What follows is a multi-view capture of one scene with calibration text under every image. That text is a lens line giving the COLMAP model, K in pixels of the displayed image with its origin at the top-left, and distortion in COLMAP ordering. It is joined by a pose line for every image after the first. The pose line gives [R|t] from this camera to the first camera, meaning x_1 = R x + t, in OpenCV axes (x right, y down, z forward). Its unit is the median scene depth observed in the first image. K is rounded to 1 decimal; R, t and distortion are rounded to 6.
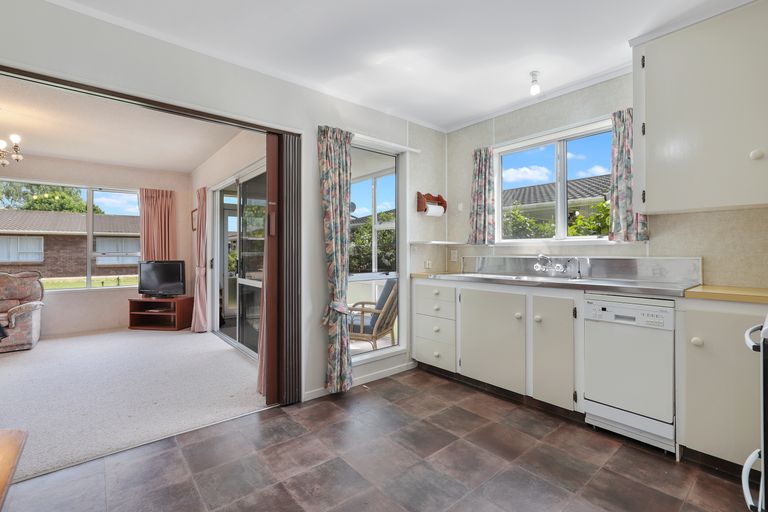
lens RADIAL K [[359.6, 0, 402.1], [0, 359.6, 250.1], [0, 0, 1]] dist [-0.004950, 0.000147]
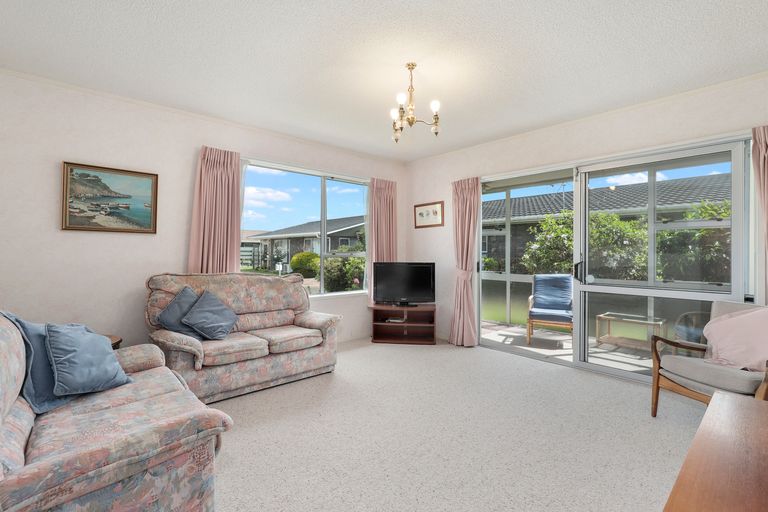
lens RADIAL K [[359.6, 0, 402.1], [0, 359.6, 250.1], [0, 0, 1]] dist [-0.004950, 0.000147]
pose [[0.999144, 0.010178, 0.040103, -0.715128], [-0.010036, 0.999943, -0.003756, 0.002179], [-0.040139, 0.003350, 0.999189, 0.136658]]
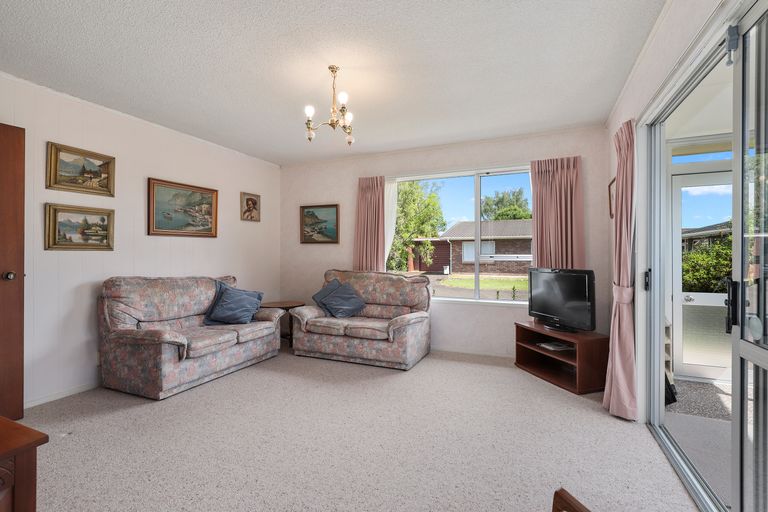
lens RADIAL K [[356.3, 0, 375.9], [0, 356.3, 252.6], [0, 0, 1]] dist [-0.008835, -0.000123]
pose [[0.411699, 0.000588, -0.911320, -0.240075], [0.000541, 0.999999, 0.000889, -0.000032], [0.911320, -0.000859, 0.411698, 0.460538]]
